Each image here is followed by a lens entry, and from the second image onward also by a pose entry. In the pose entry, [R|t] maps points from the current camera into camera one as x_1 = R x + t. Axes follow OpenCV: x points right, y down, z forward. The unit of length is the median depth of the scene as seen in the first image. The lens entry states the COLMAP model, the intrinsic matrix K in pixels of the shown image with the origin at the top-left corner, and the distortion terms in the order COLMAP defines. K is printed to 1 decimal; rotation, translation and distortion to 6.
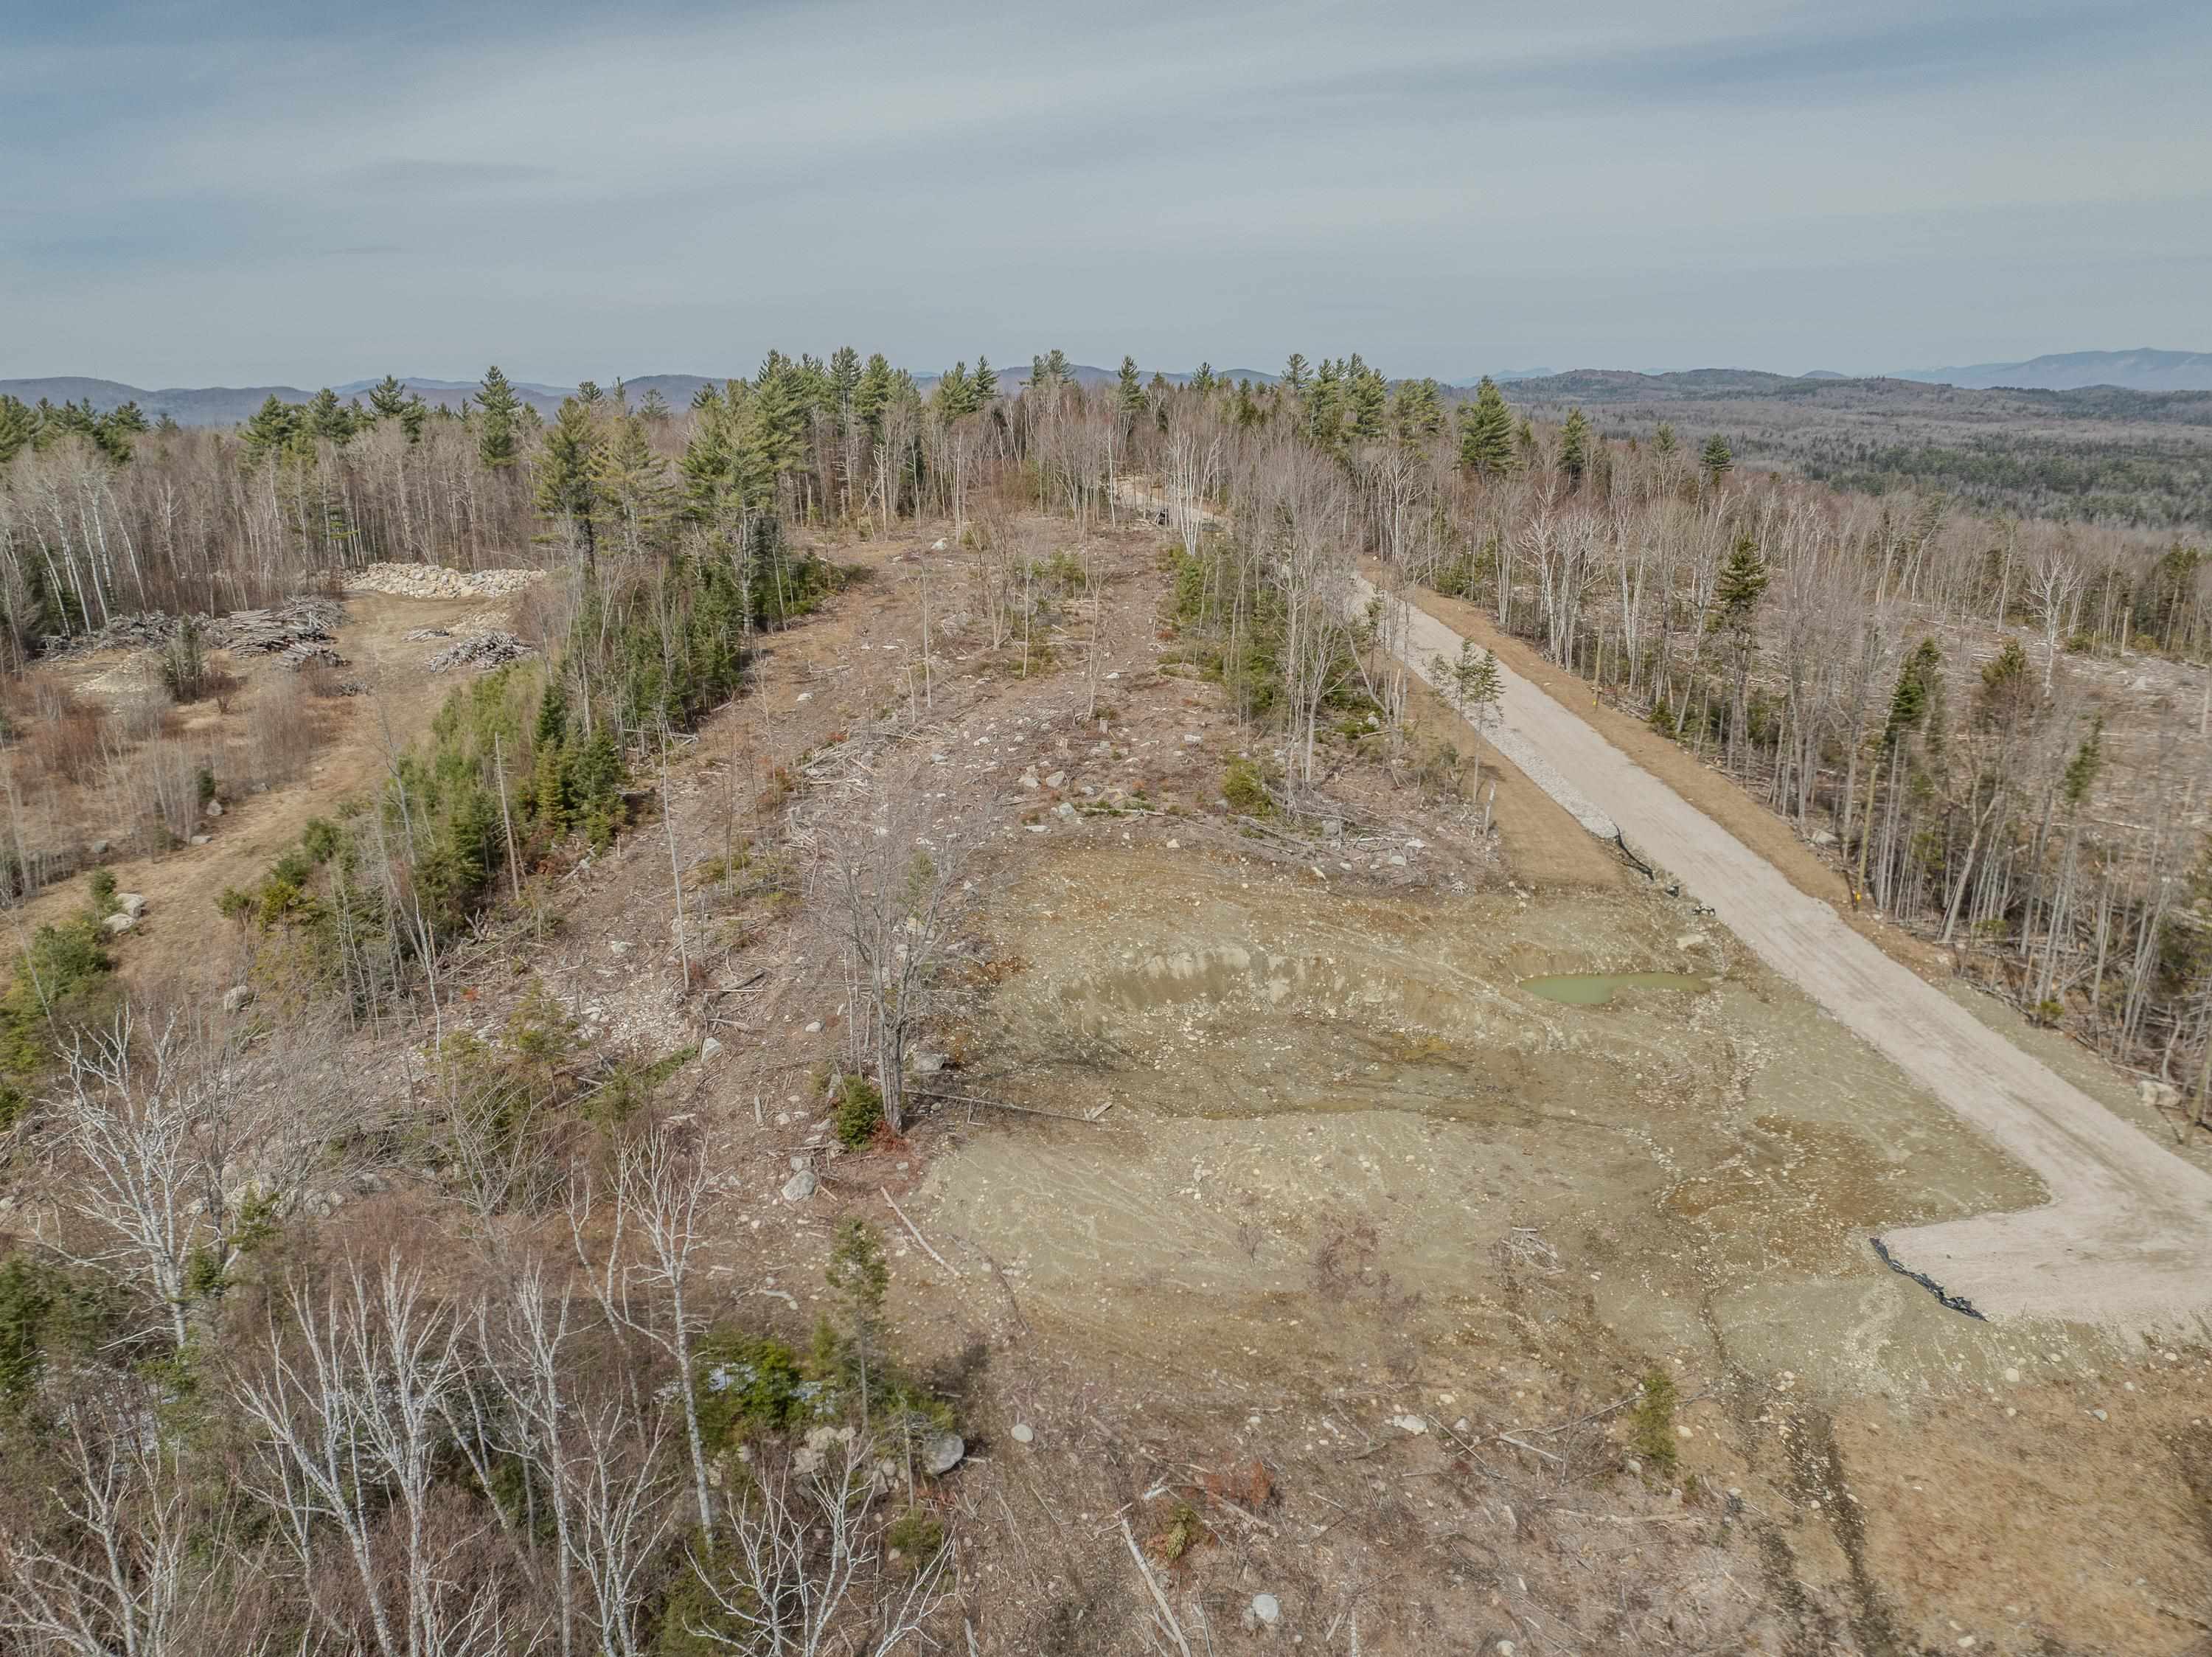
lens RADIAL K [[1666.0, 0, 1106.0], [0, 1666.0, 828.5], [0, 0, 1]] dist [0.076895, -0.095877]
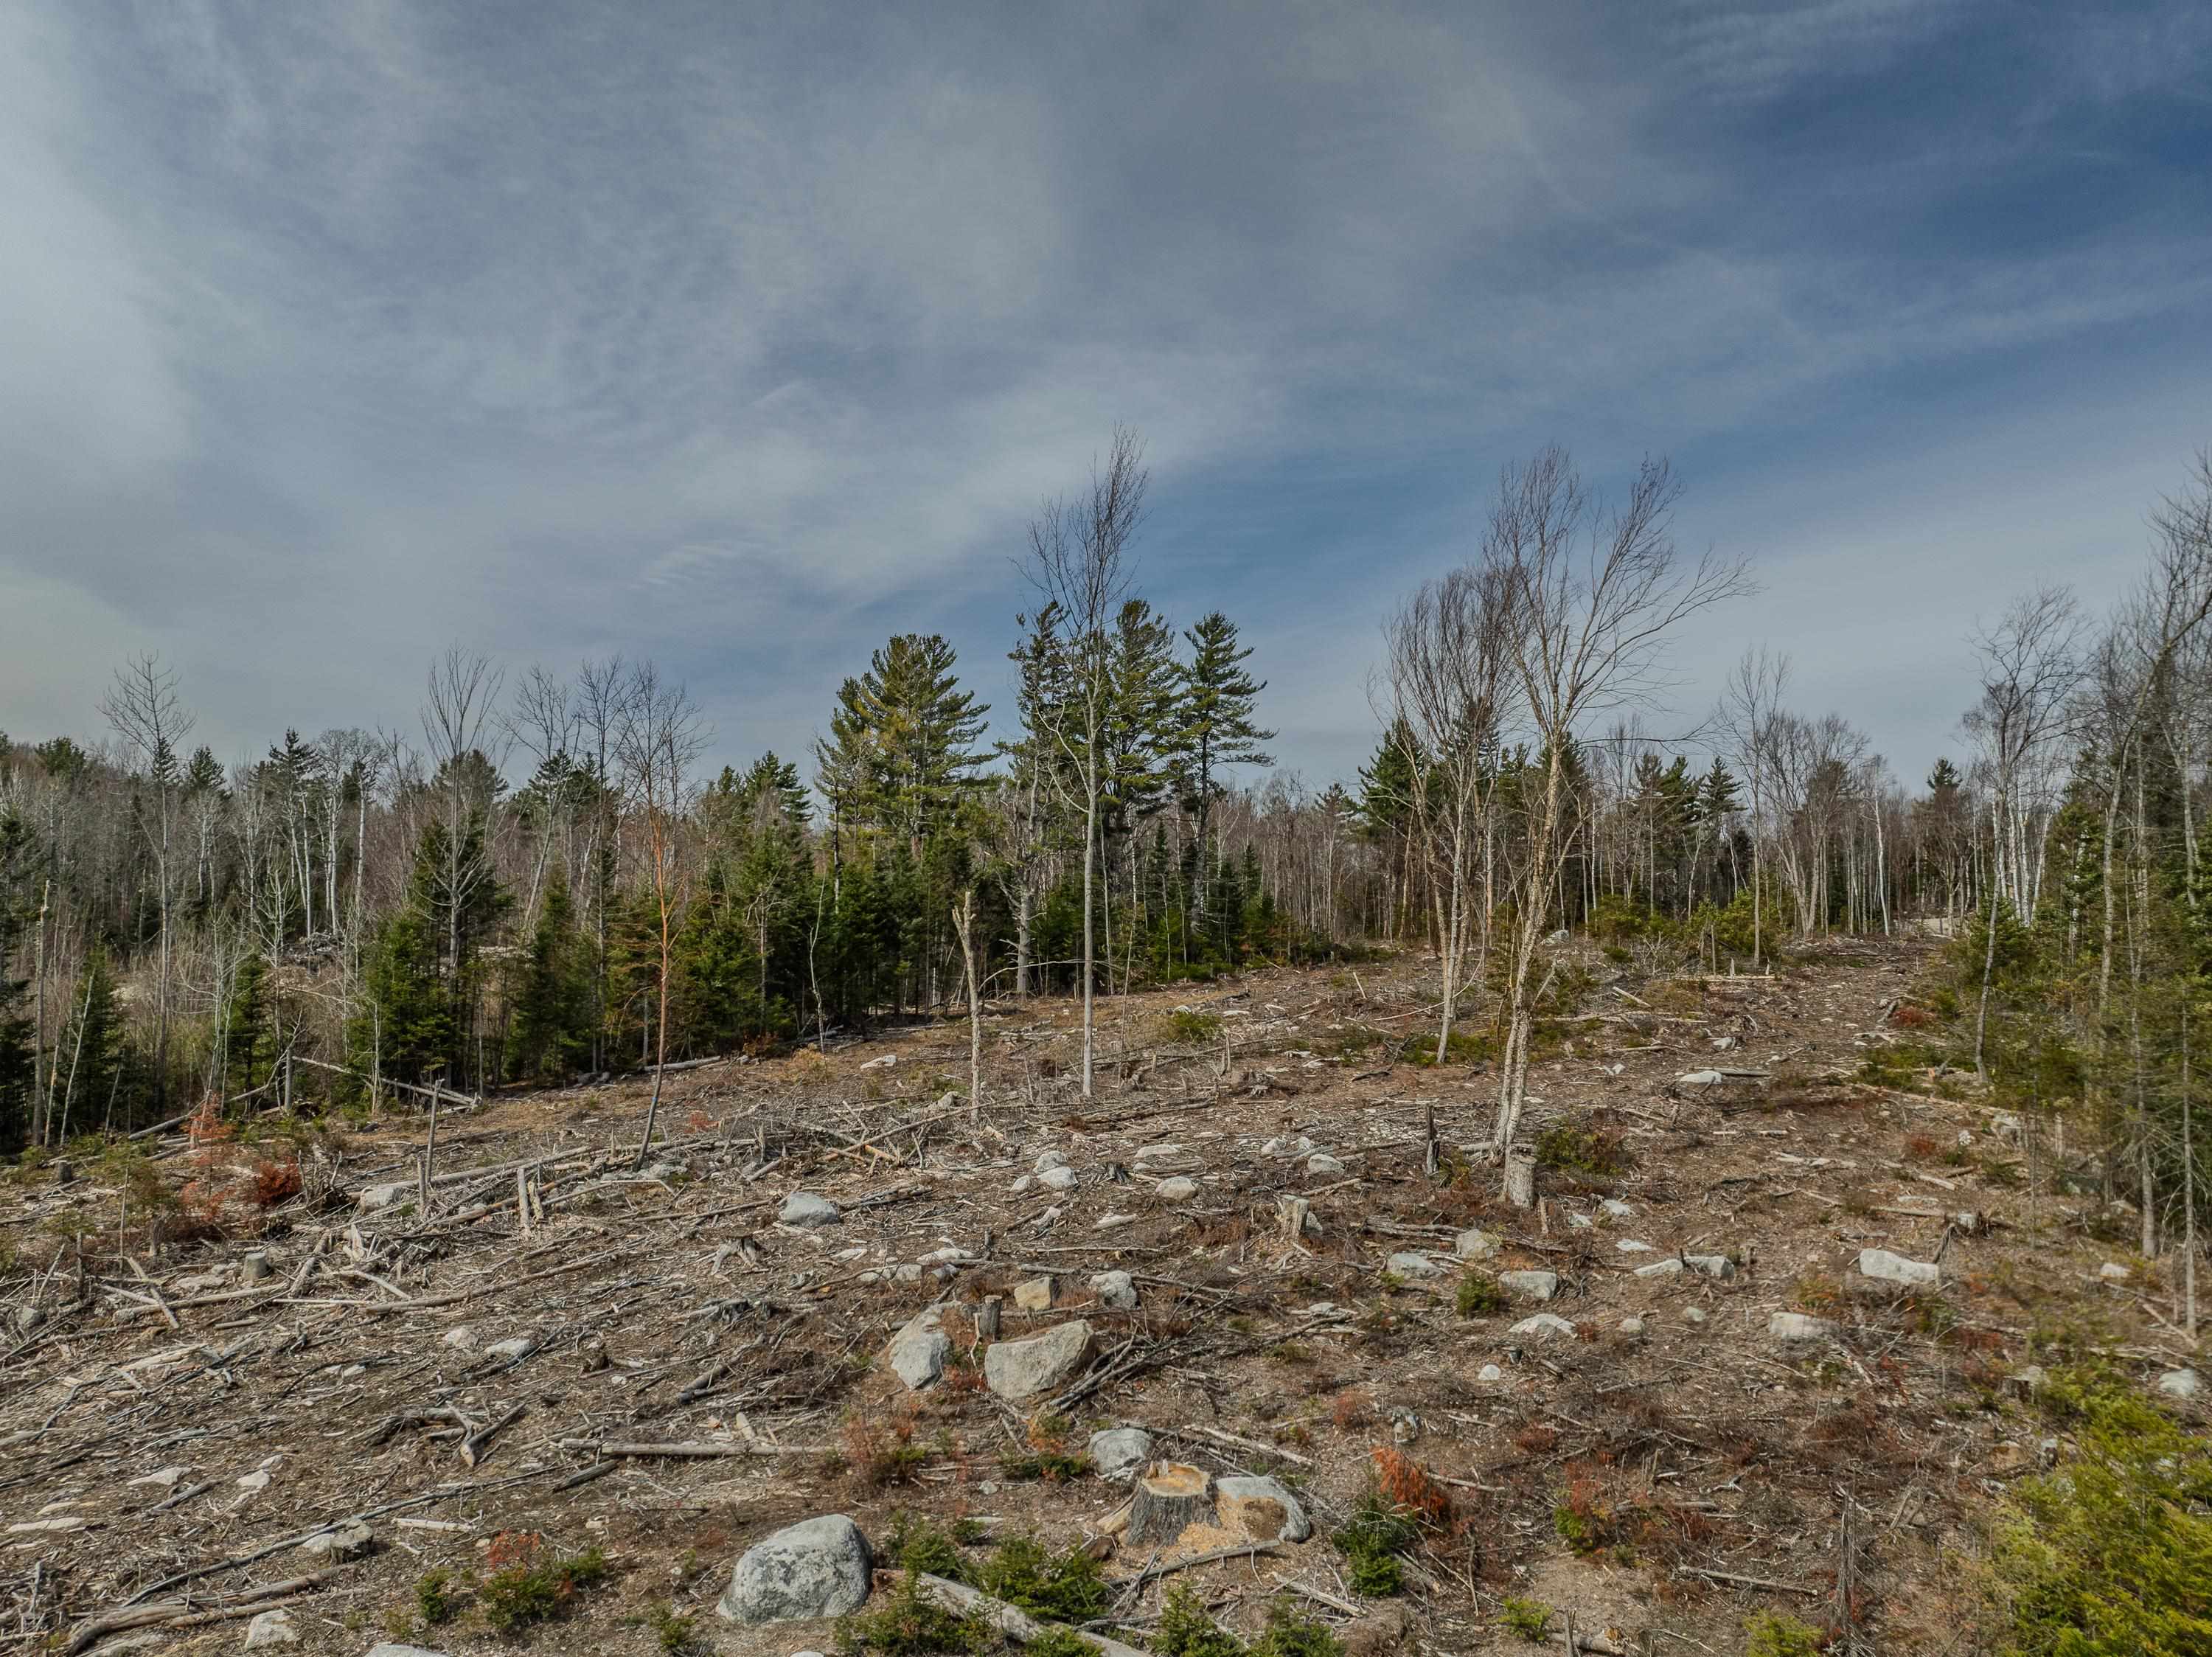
lens RADIAL K [[1666.0, 0, 1106.0], [0, 1666.0, 828.5], [0, 0, 1]] dist [0.076895, -0.095877]
pose [[0.889589, 0.002145, -0.456756, 0.057715], [-0.144274, 0.950114, -0.276530, -0.030869], [0.433378, 0.311896, 0.845520, 0.712585]]
